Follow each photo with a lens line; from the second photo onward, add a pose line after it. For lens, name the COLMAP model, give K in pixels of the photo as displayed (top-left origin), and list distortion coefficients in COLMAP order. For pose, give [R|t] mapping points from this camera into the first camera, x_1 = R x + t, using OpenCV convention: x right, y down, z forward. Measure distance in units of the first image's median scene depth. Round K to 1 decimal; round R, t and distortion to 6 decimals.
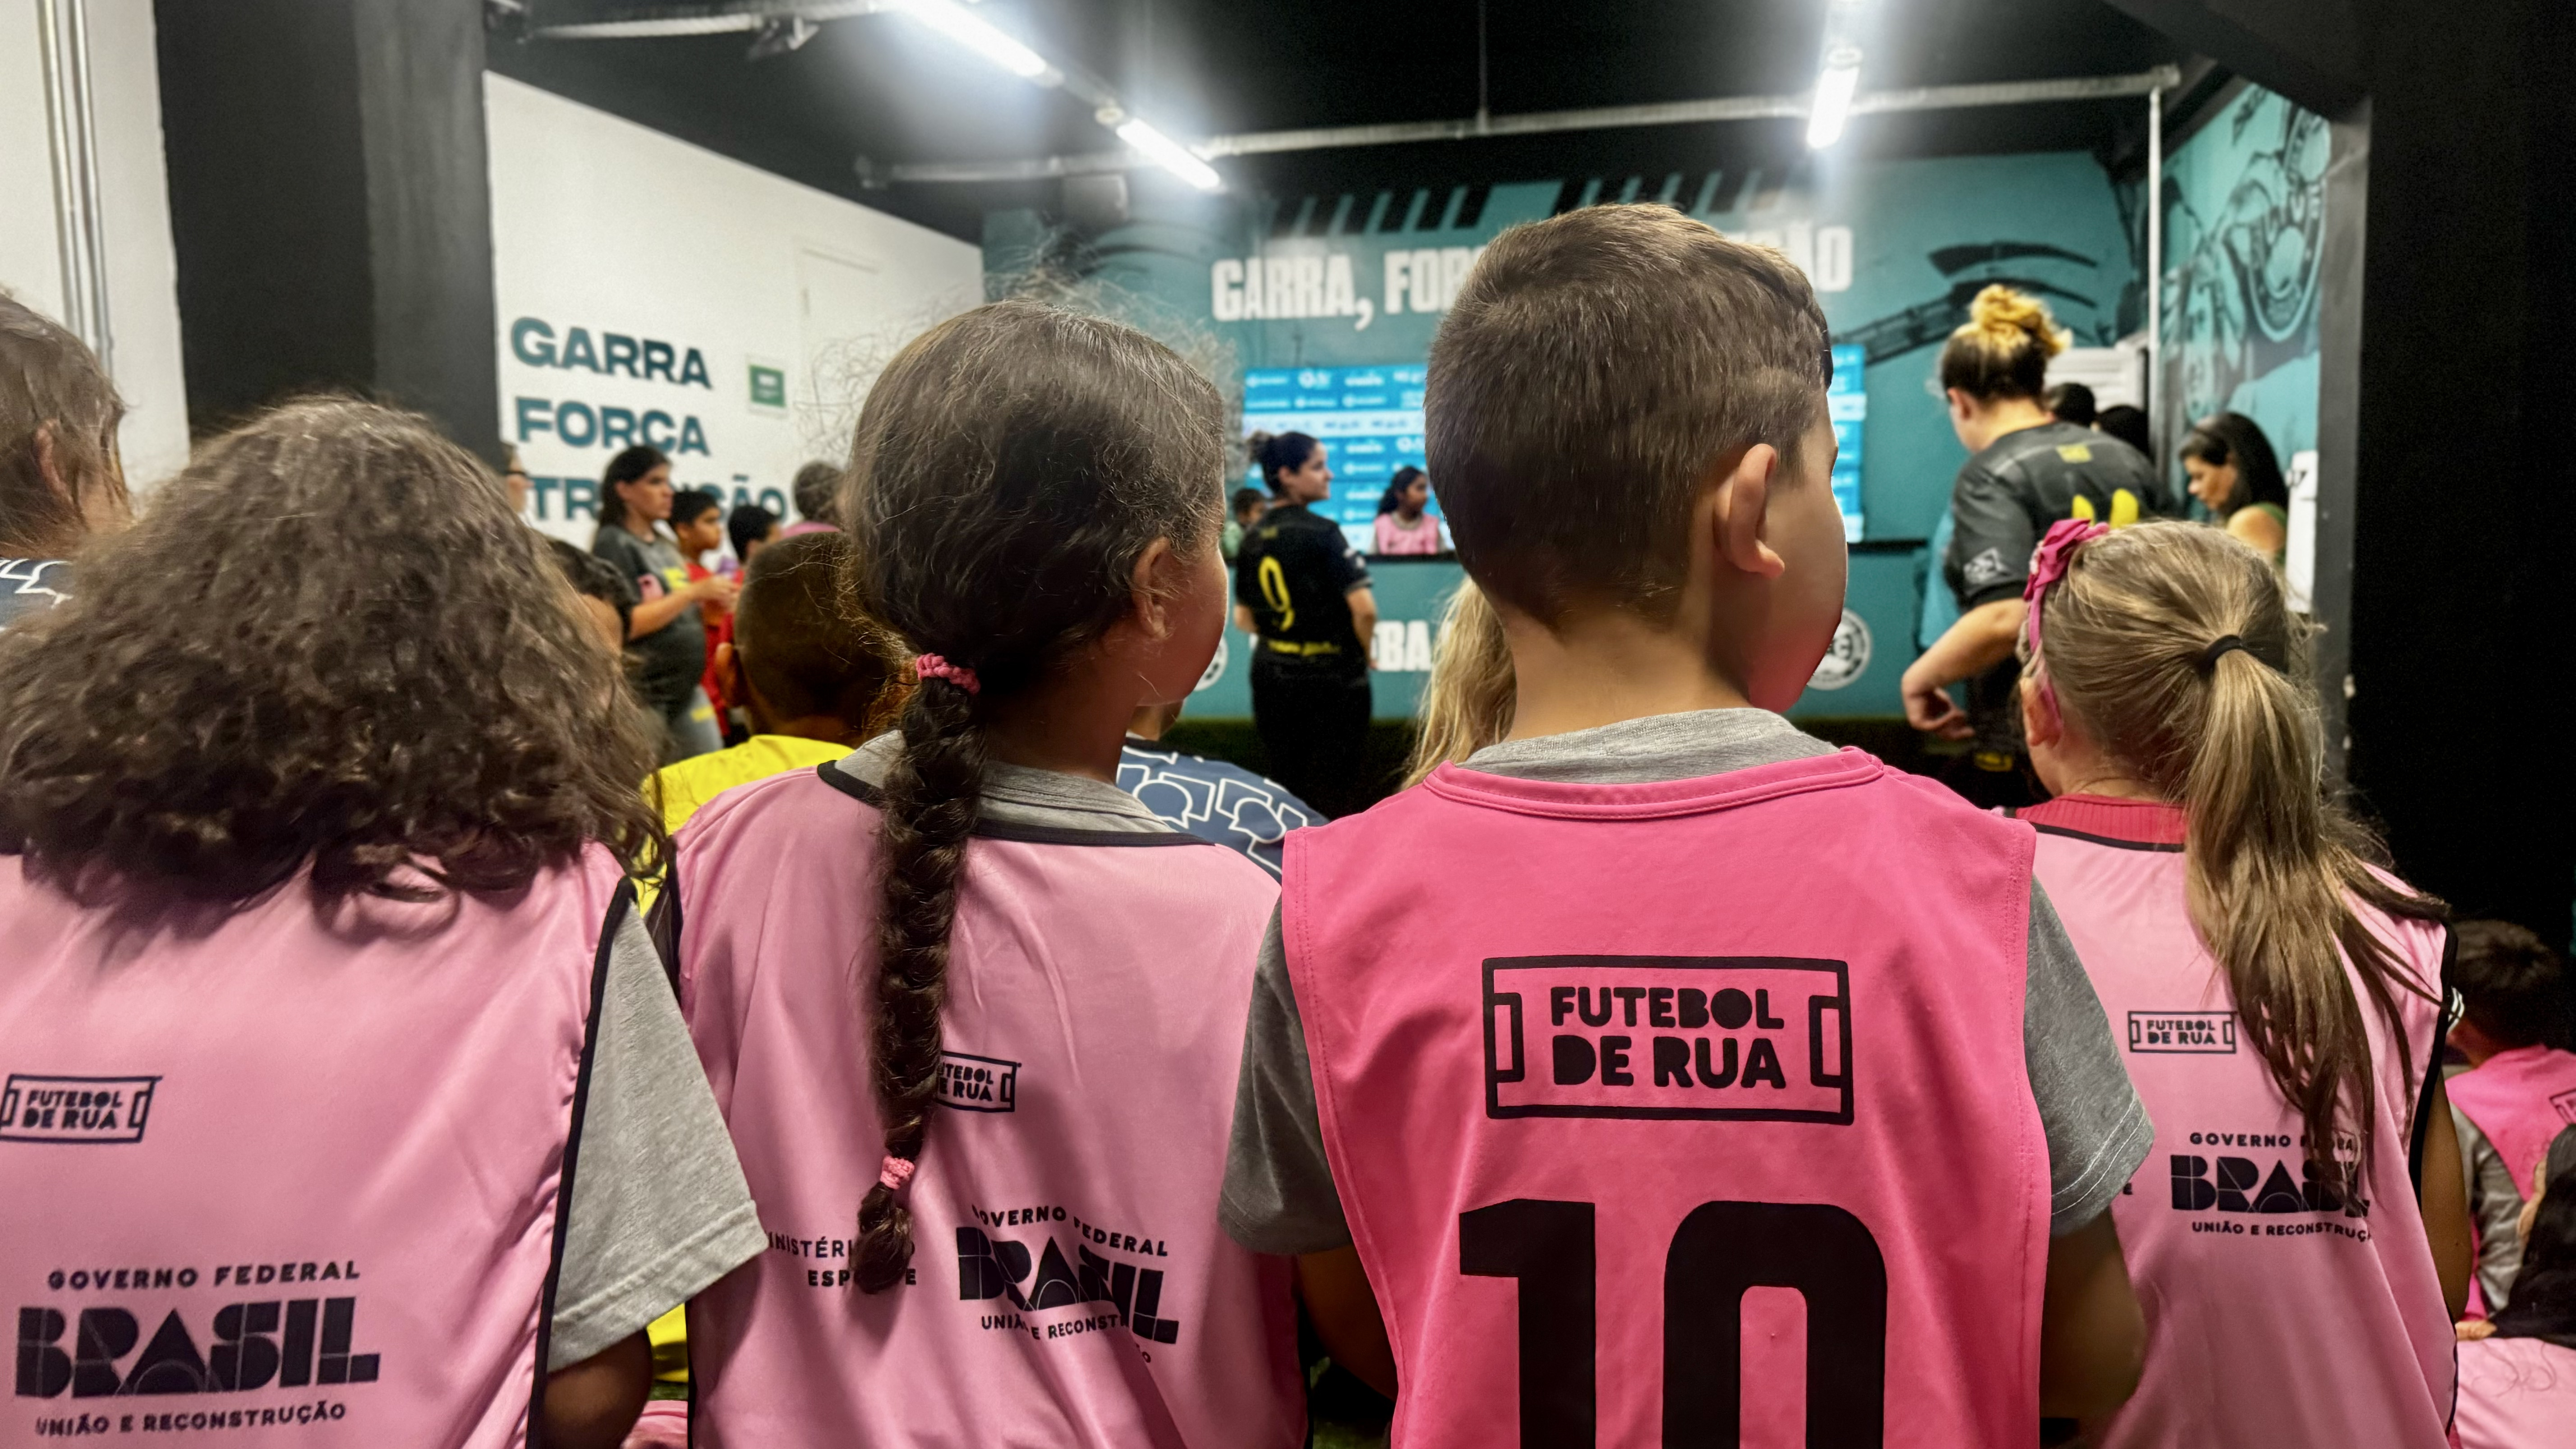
lens RADIAL K [[1840.9, 0, 1288.7], [0, 1840.9, 747.5], [0, 0, 1]] dist [0.068645, -0.089882]
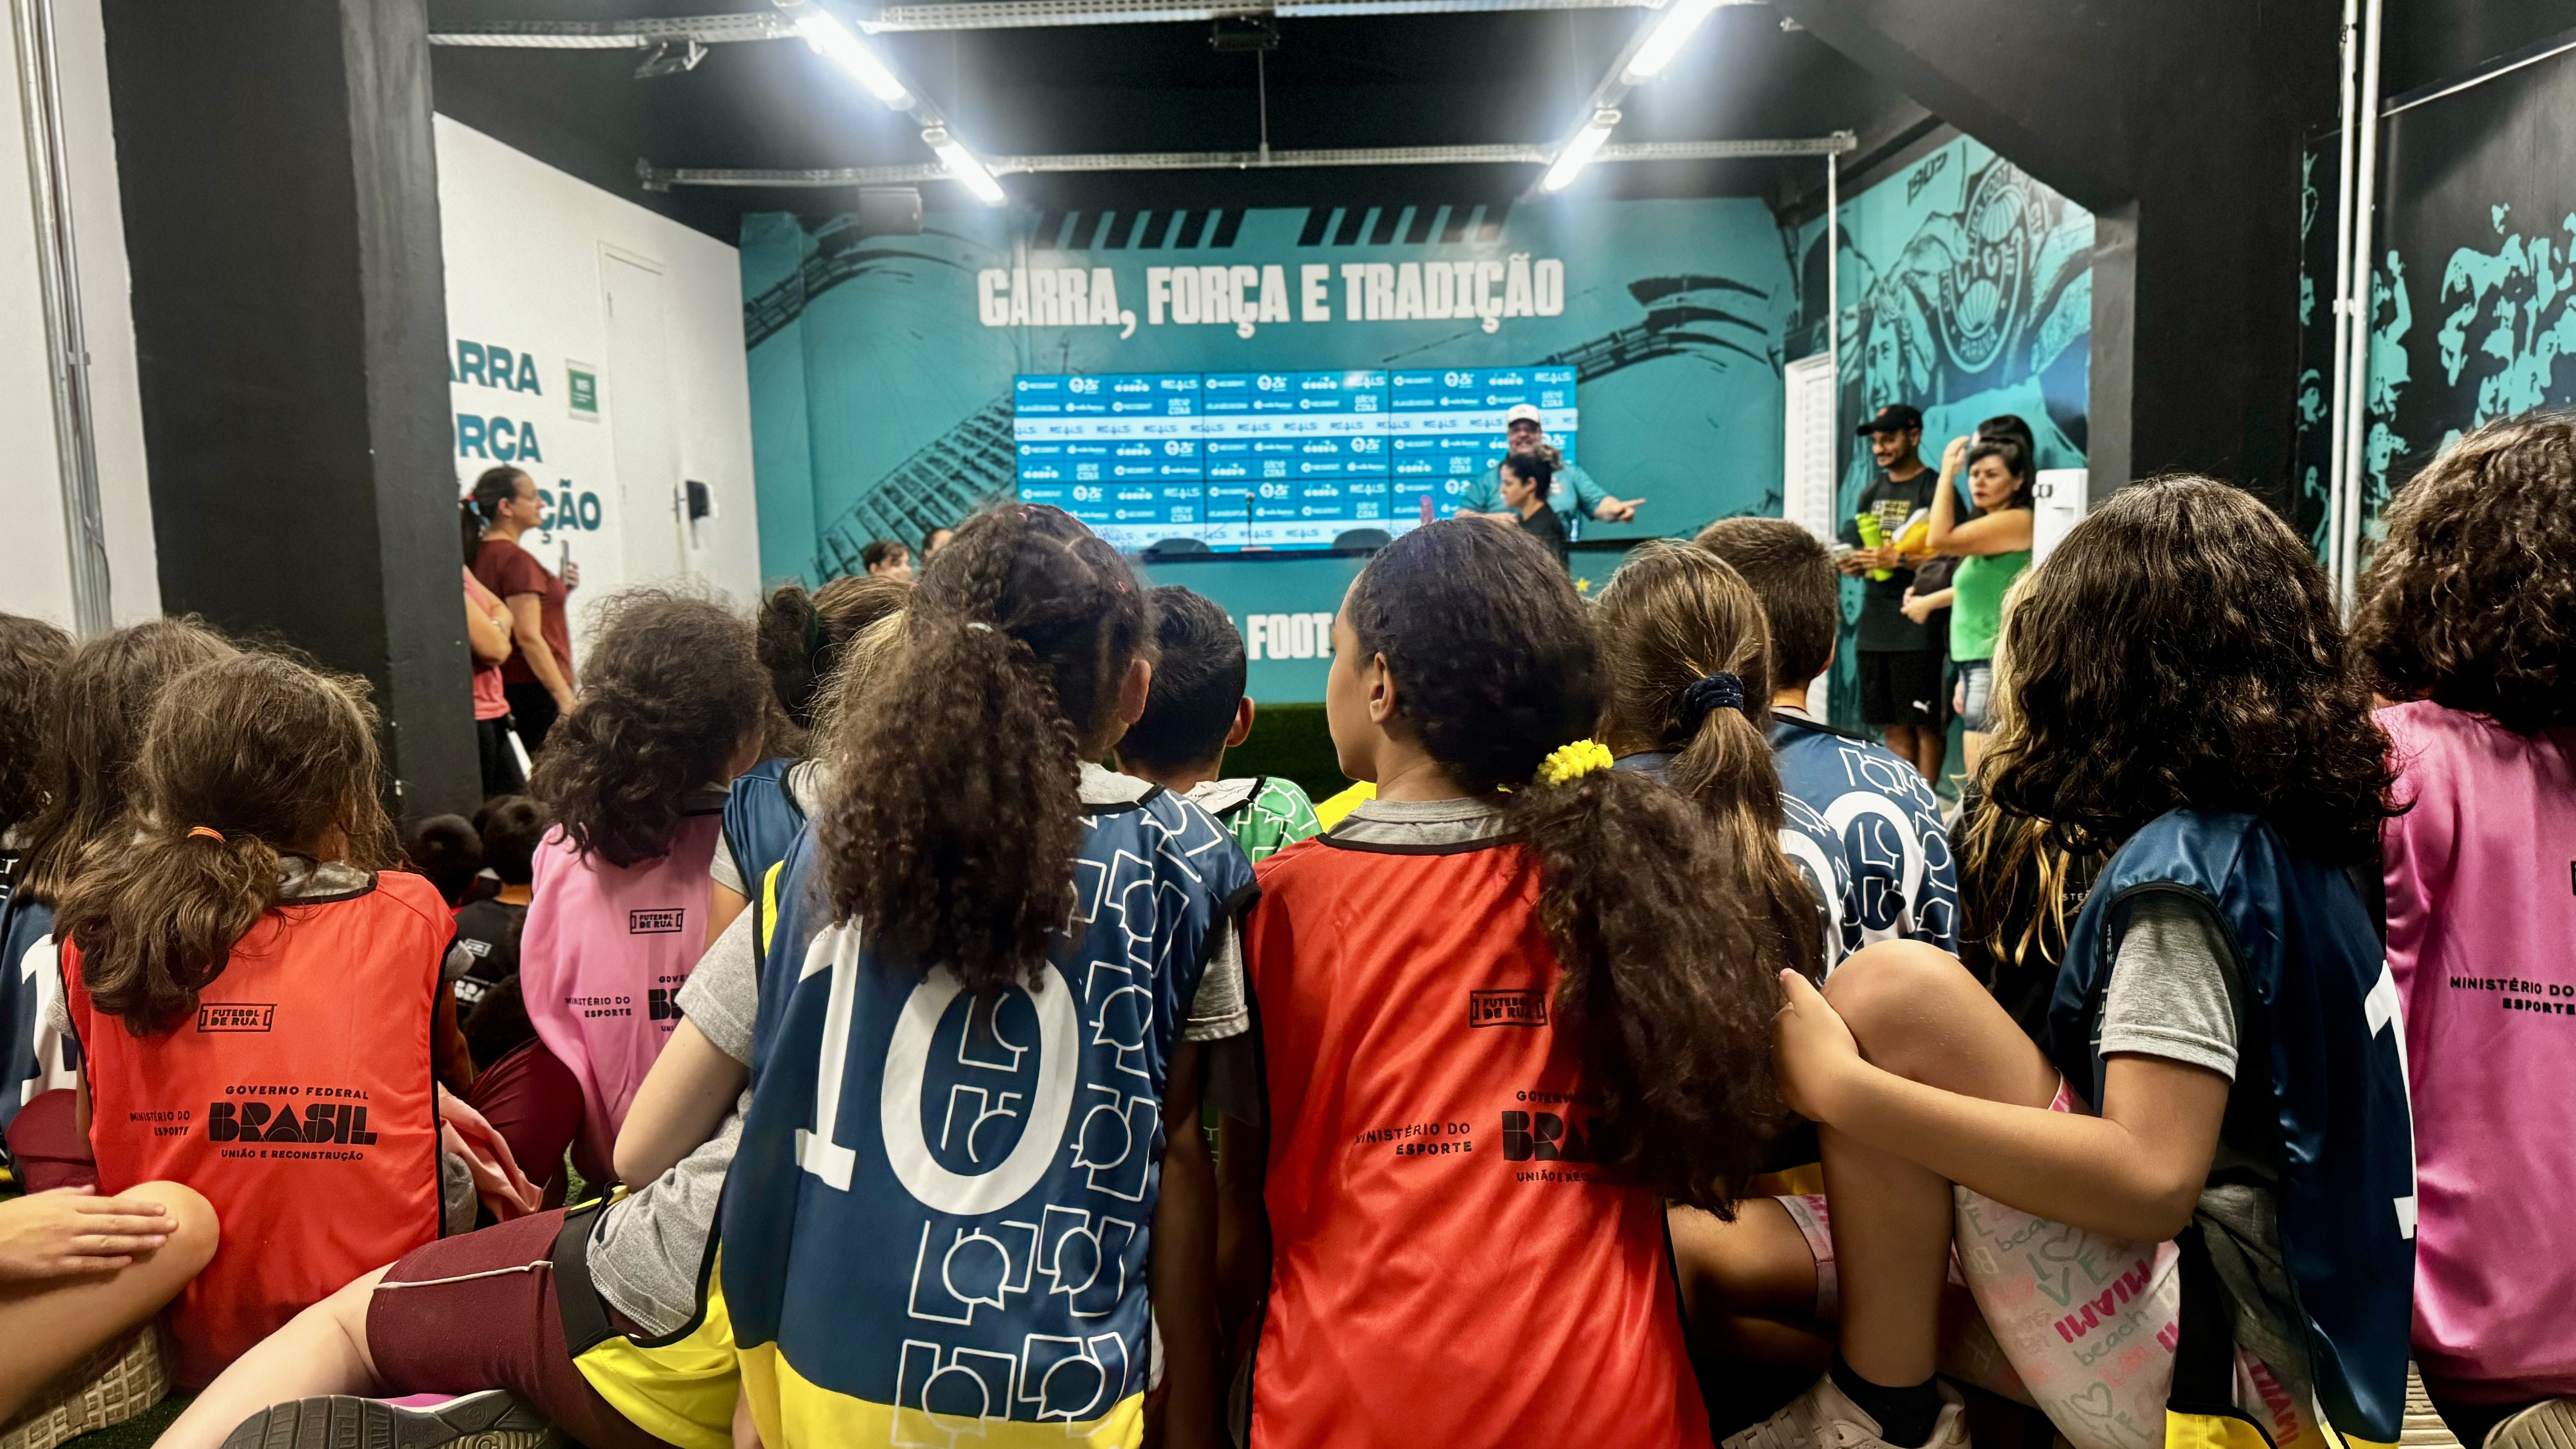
lens RADIAL K [[1840.9, 0, 1284.9], [0, 1840.9, 741.4], [0, 0, 1]] dist [0.068645, -0.089882]
pose [[0.972525, -0.033789, 0.230332, -0.151940], [0.033049, 0.999429, 0.007072, -0.001515], [-0.230440, 0.000735, 0.973086, -0.058013]]
